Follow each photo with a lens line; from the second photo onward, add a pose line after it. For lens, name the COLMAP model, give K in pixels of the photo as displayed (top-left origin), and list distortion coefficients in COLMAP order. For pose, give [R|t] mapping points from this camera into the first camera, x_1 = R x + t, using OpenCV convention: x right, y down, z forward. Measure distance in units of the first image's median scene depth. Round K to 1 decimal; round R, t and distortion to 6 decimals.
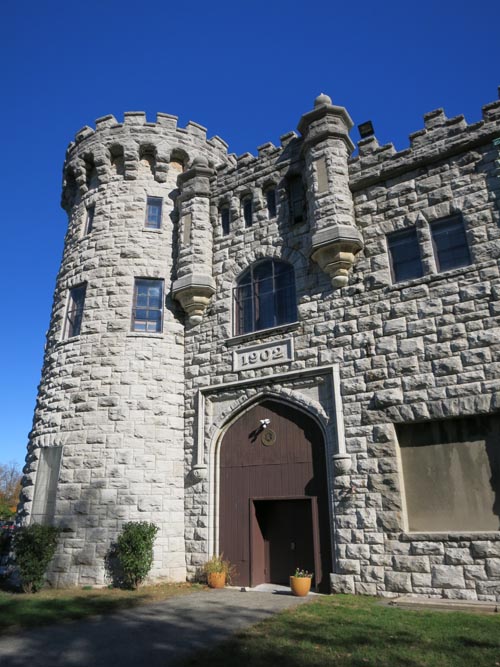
lens RADIAL K [[463.4, 0, 250.0], [0, 463.4, 333.5], [0, 0, 1]] dist [-0.004516, -0.001421]
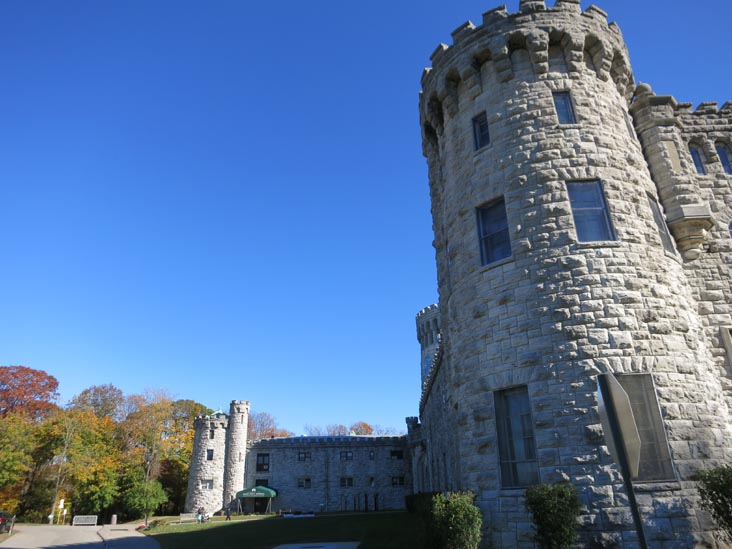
lens RADIAL K [[508.6, 0, 366.0], [0, 508.6, 274.5], [0, 0, 1]] dist [-0.004516, -0.001421]
pose [[0.852484, 0.196944, 0.484236, -1.175654], [-0.164427, 0.980322, -0.109239, 0.234013], [-0.496221, 0.013503, 0.868091, 0.451748]]
